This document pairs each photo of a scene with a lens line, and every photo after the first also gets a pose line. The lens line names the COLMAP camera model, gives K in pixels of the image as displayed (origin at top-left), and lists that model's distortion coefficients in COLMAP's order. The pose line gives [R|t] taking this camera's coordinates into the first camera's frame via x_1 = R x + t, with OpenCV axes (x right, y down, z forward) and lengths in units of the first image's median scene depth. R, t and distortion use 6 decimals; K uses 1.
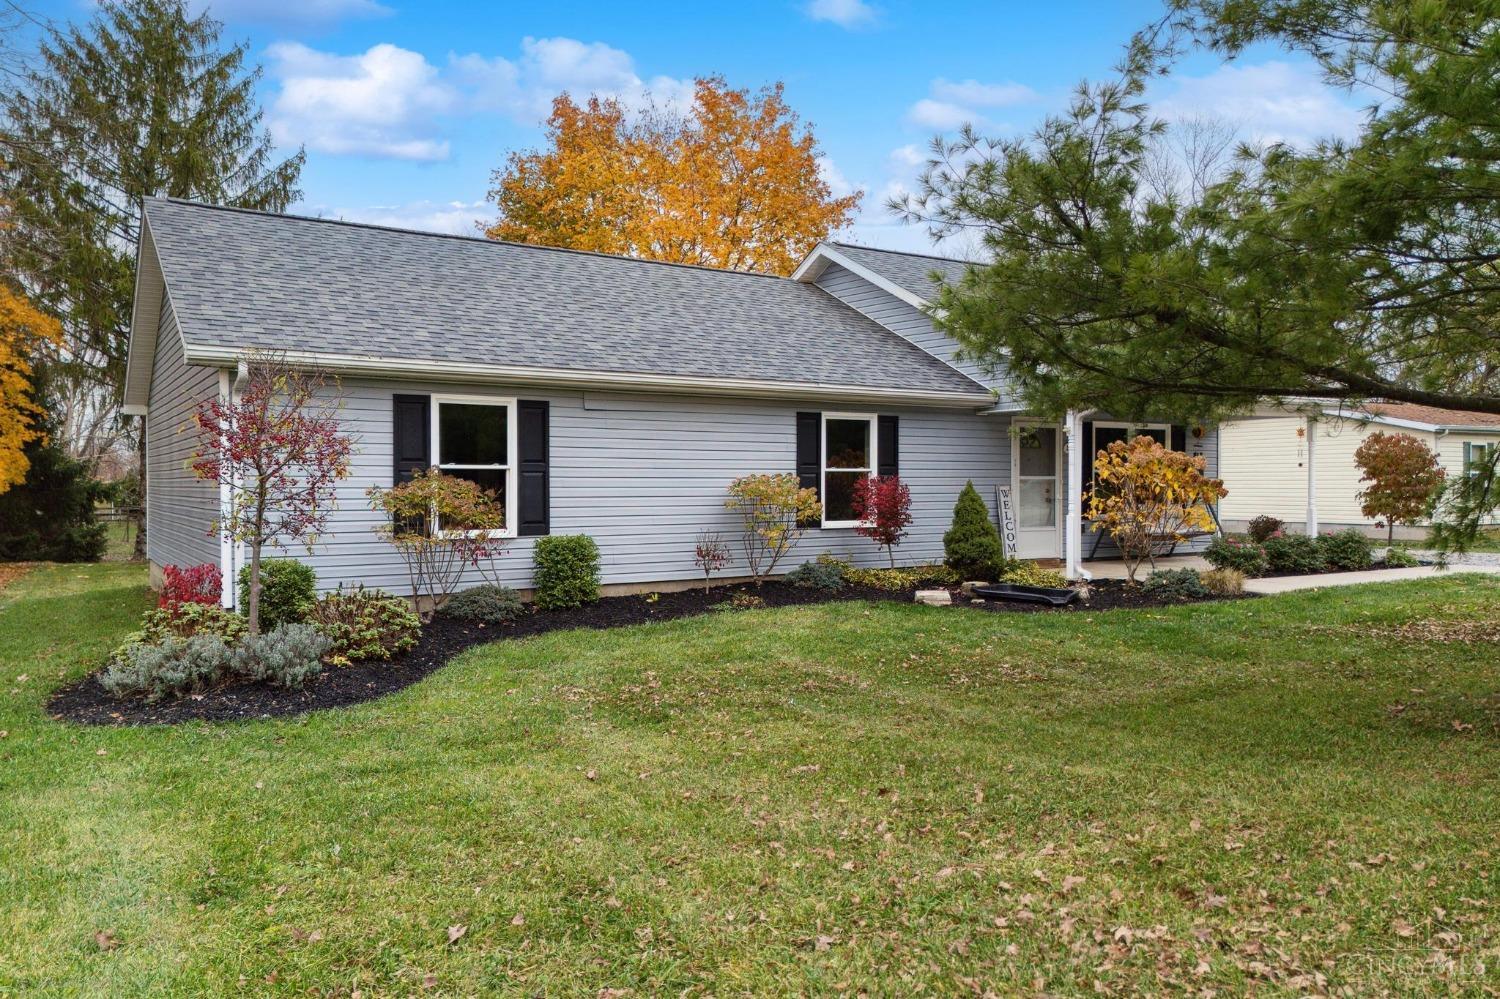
lens RADIAL K [[1130.9, 0, 750.0], [0, 1130.9, 499.5], [0, 0, 1]] dist [0.004538, 0.000376]
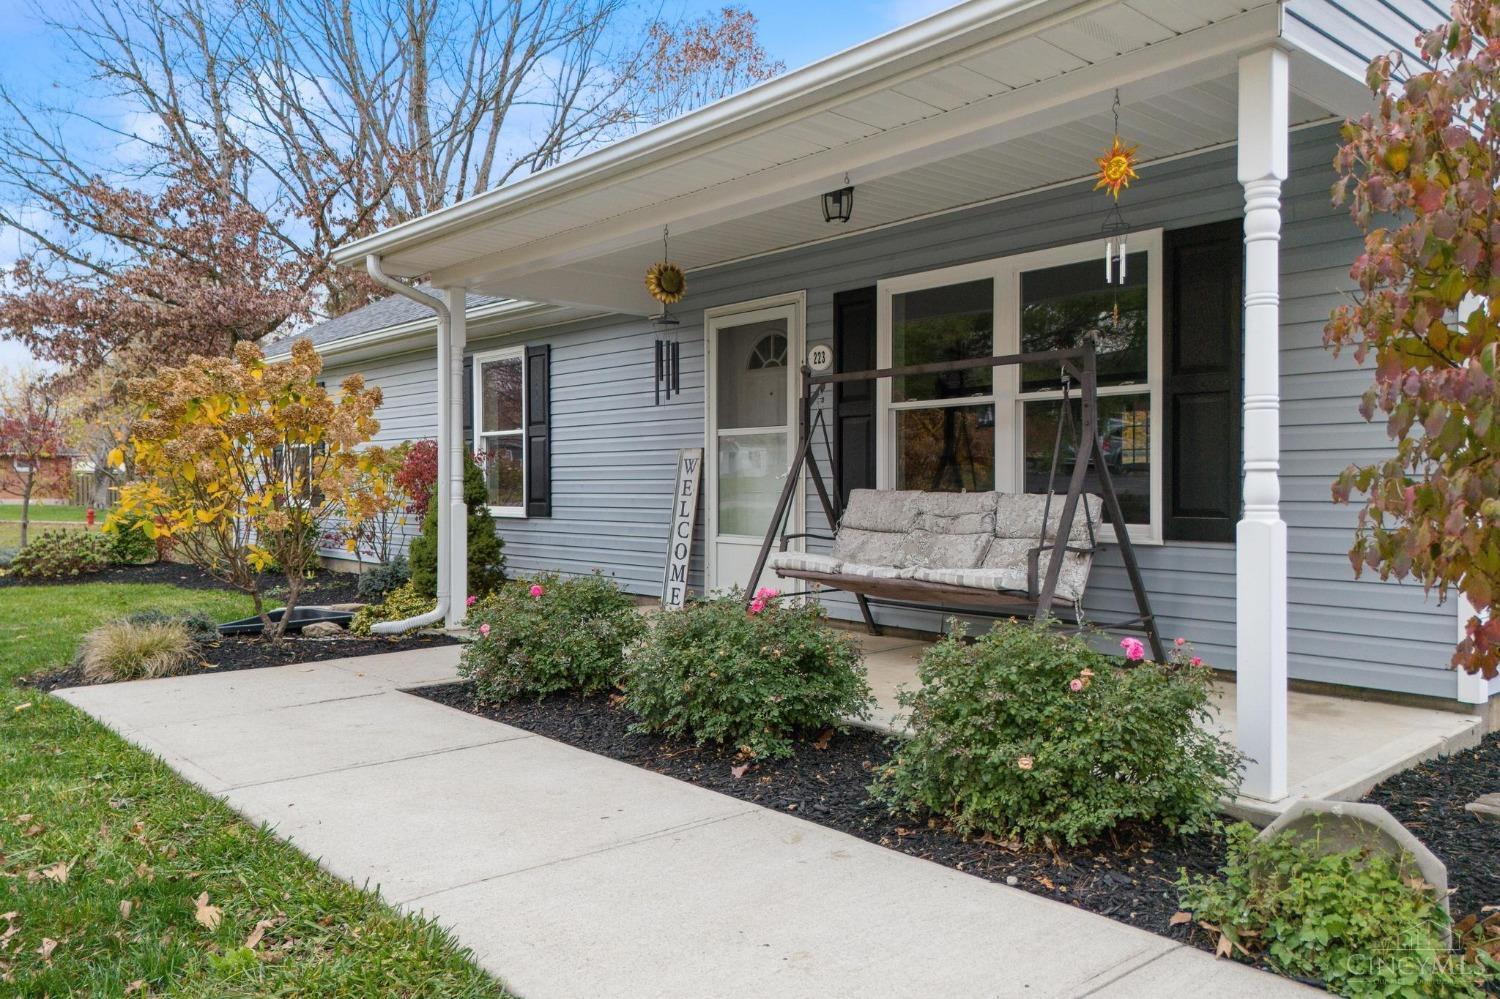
lens RADIAL K [[1130.9, 0, 750.0], [0, 1130.9, 499.5], [0, 0, 1]] dist [0.004538, 0.000376]
pose [[0.154962, 0.008574, -0.987883, 0.924099], [-0.023218, 0.999718, 0.005035, 0.008489], [0.987648, 0.022157, 0.155117, 1.209165]]
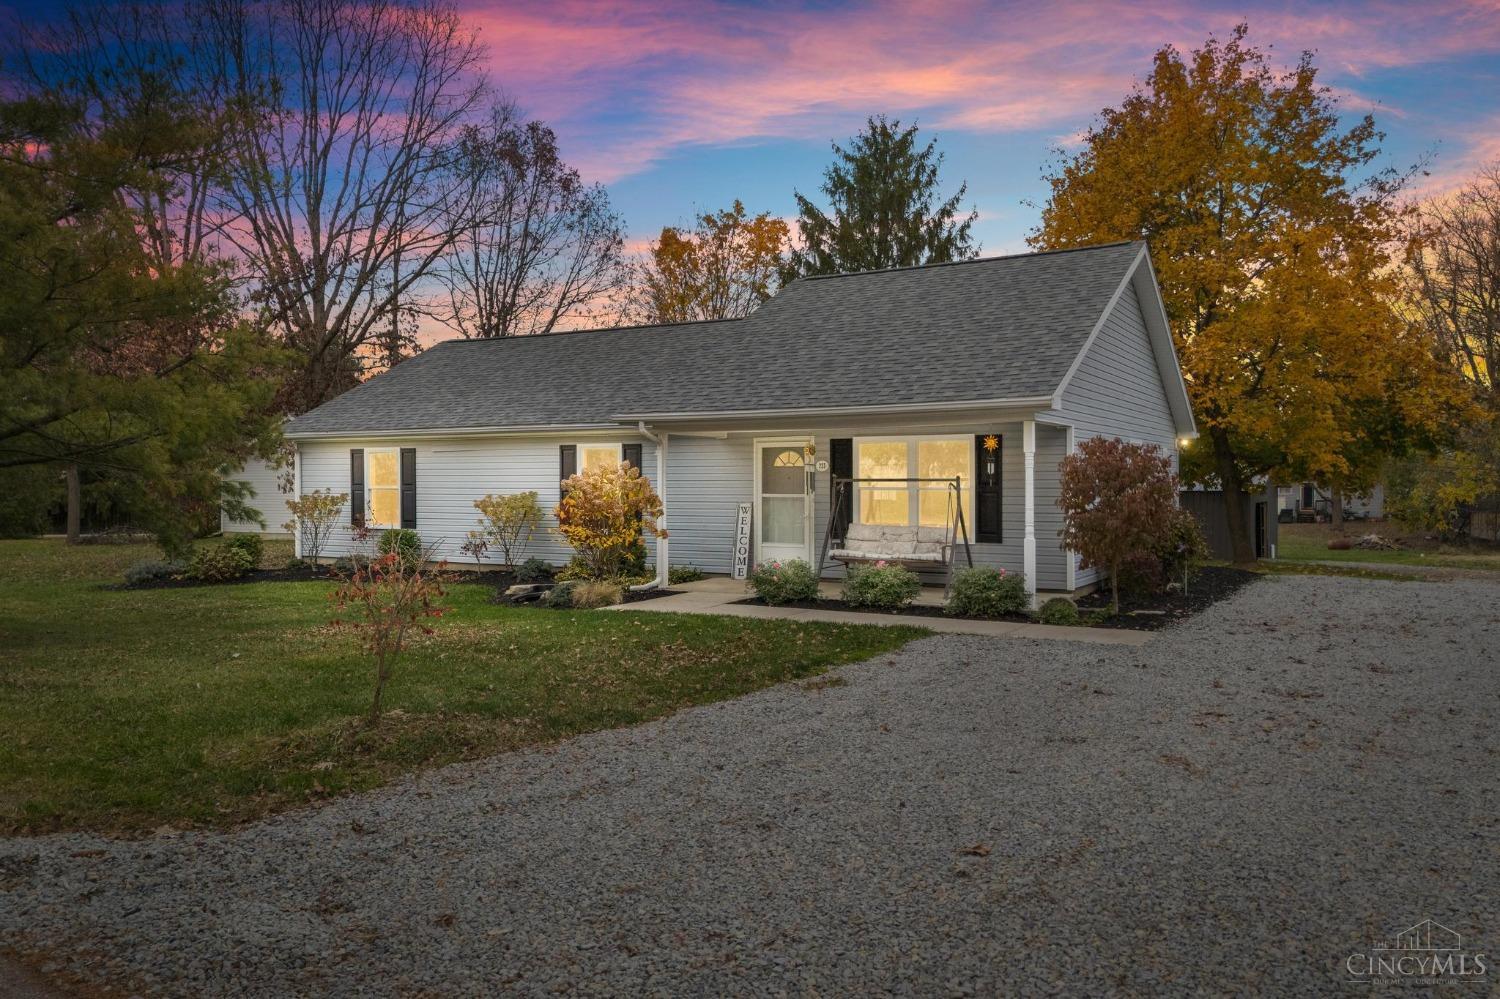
lens RADIAL K [[1153.7, 0, 750.0], [0, 1153.7, 499.5], [0, 0, 1]] dist [-0.003394, -0.001875]
pose [[0.474454, 0.009719, -0.880227, 1.505138], [-0.016396, 0.999863, 0.002203, -0.022754], [0.880128, 0.013387, 0.474549, 0.625114]]
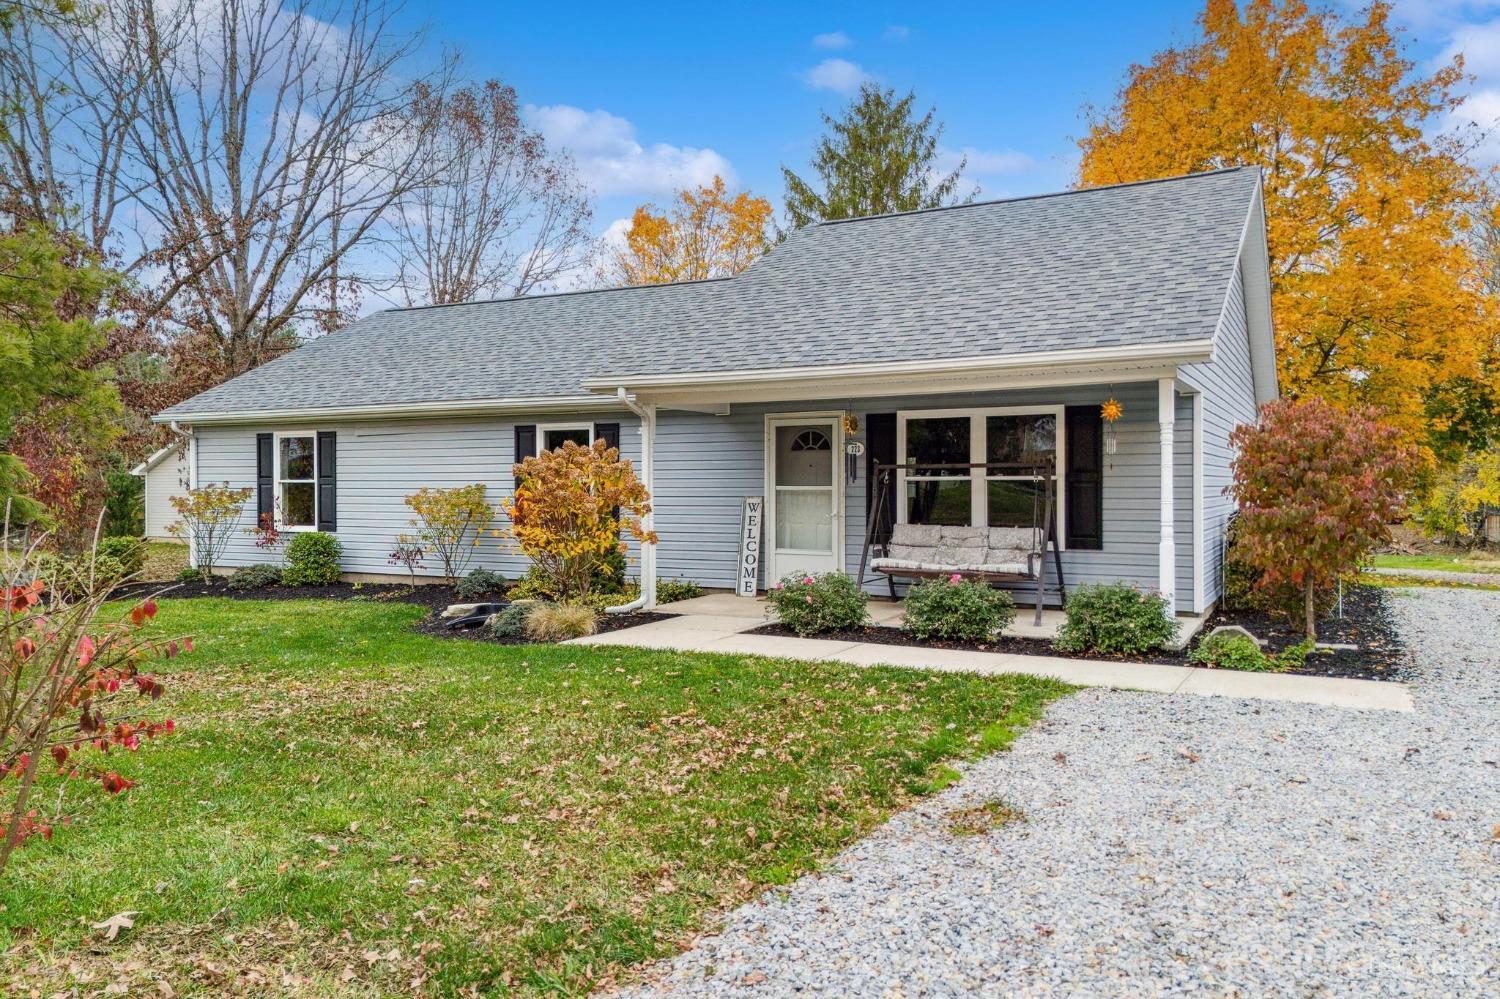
lens RADIAL K [[1130.9, 0, 750.0], [0, 1130.9, 499.5], [0, 0, 1]] dist [0.004538, 0.000376]
pose [[0.500890, 0.005722, -0.865492, 1.194725], [-0.016680, 0.999856, -0.003043, -0.010635], [0.865350, 0.015961, 0.500913, 0.746142]]
